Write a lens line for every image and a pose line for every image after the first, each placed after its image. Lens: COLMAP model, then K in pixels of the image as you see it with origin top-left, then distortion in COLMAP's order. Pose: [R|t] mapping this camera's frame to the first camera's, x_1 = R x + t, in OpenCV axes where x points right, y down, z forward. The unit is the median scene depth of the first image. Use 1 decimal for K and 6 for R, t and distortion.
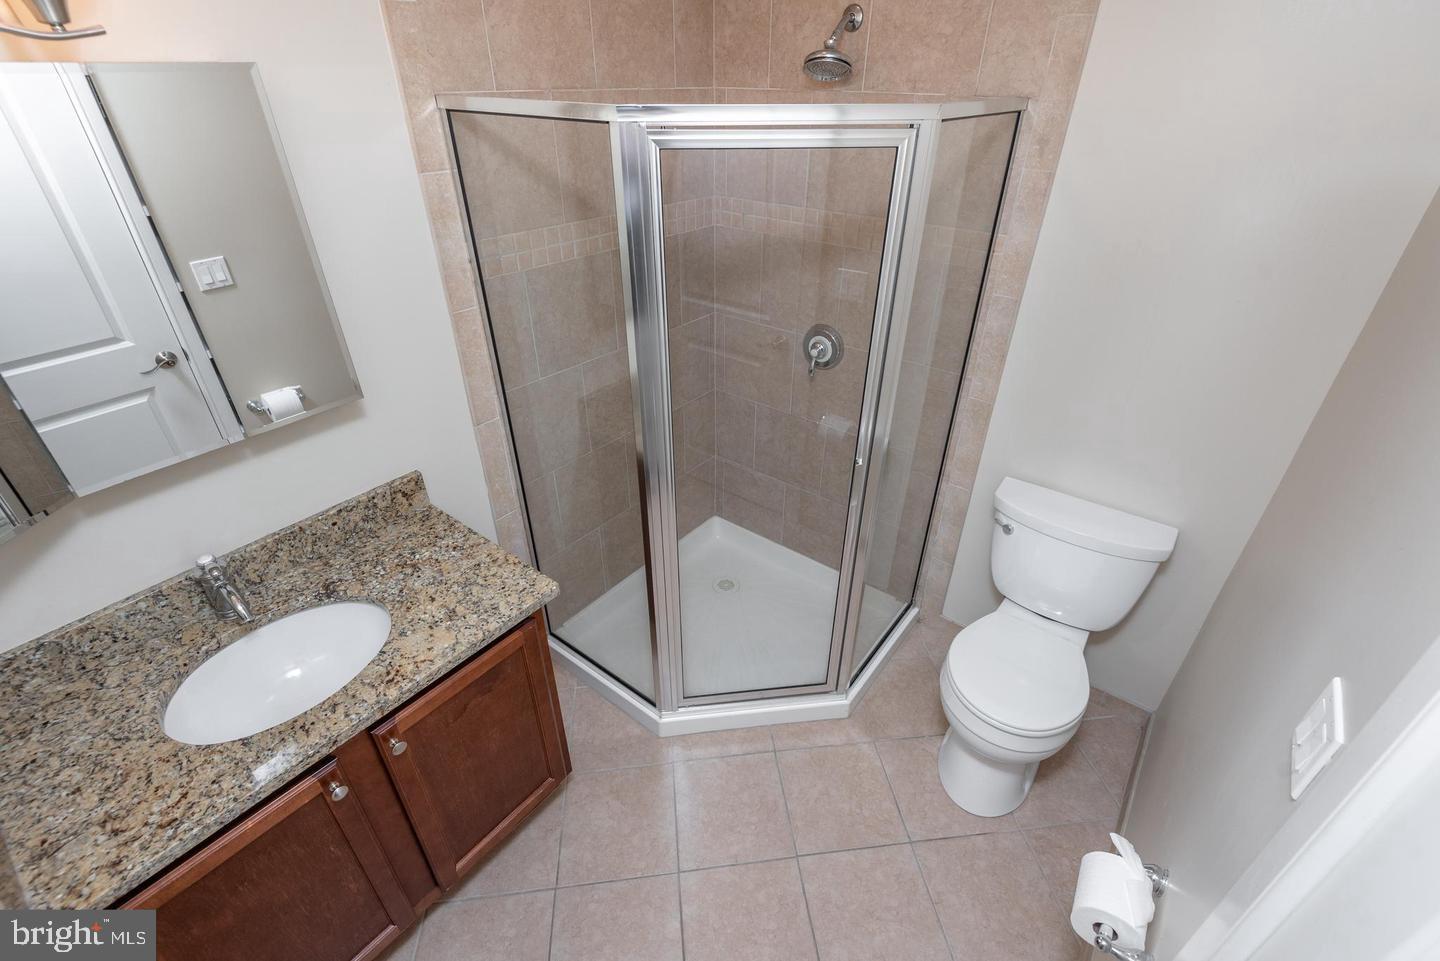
lens RADIAL K [[665.1, 0, 736.6], [0, 665.1, 481.3], [0, 0, 1]] dist [0.026861, -0.000447]
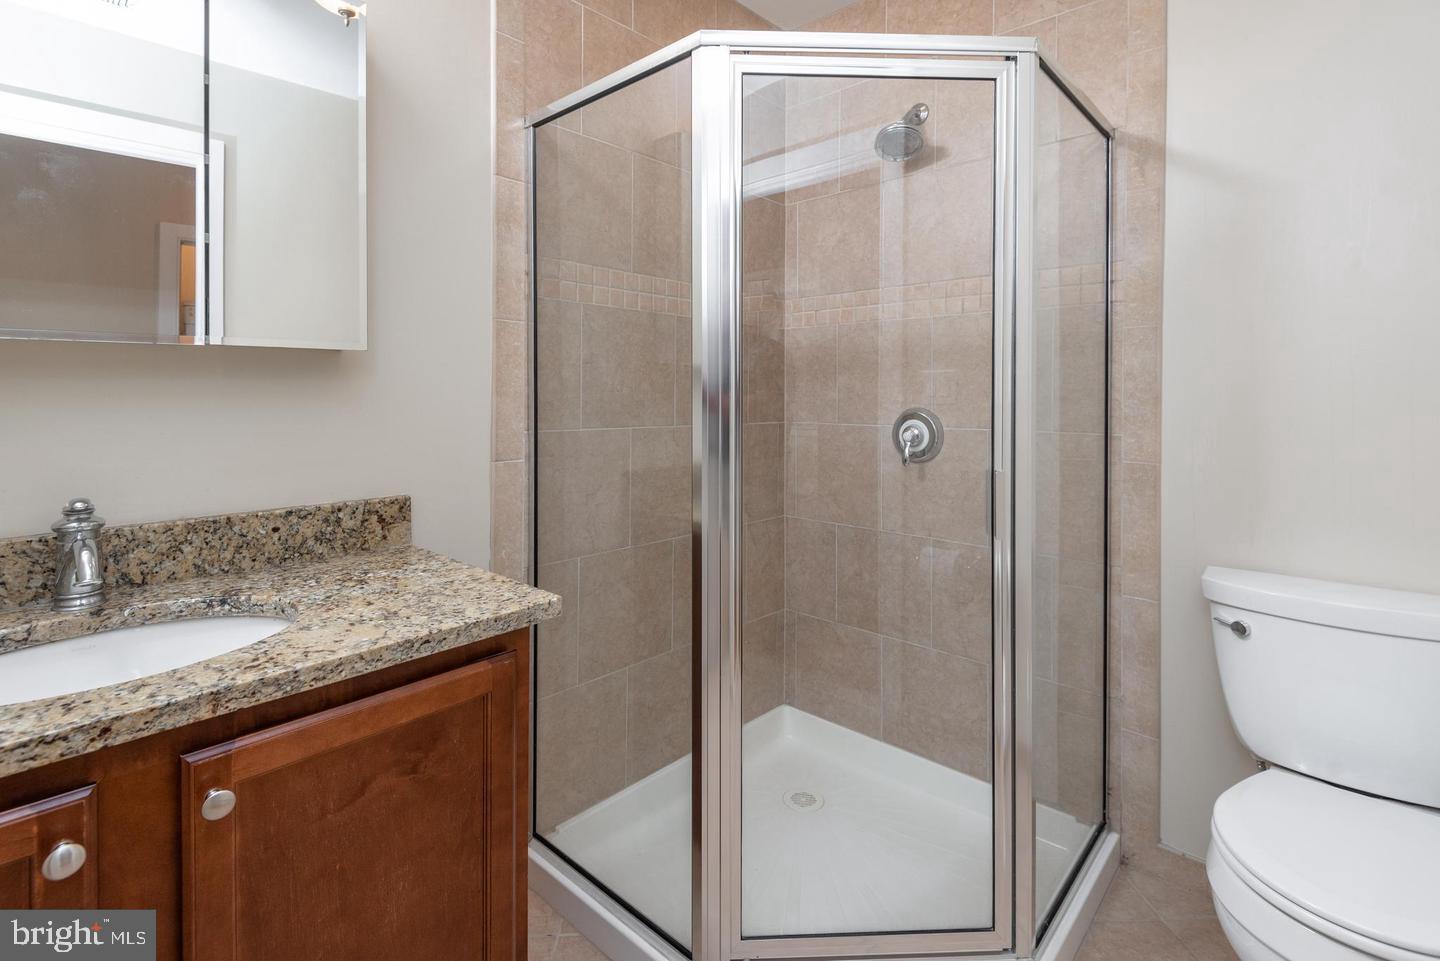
lens RADIAL K [[685.4, 0, 728.9], [0, 685.4, 442.7], [0, 0, 1]] dist [0.028724, -0.011948]
pose [[0.996459, -0.012638, -0.083126, -0.038478], [-0.034336, 0.841281, -0.539507, 0.316104], [0.076750, 0.540451, 0.837868, 0.303012]]
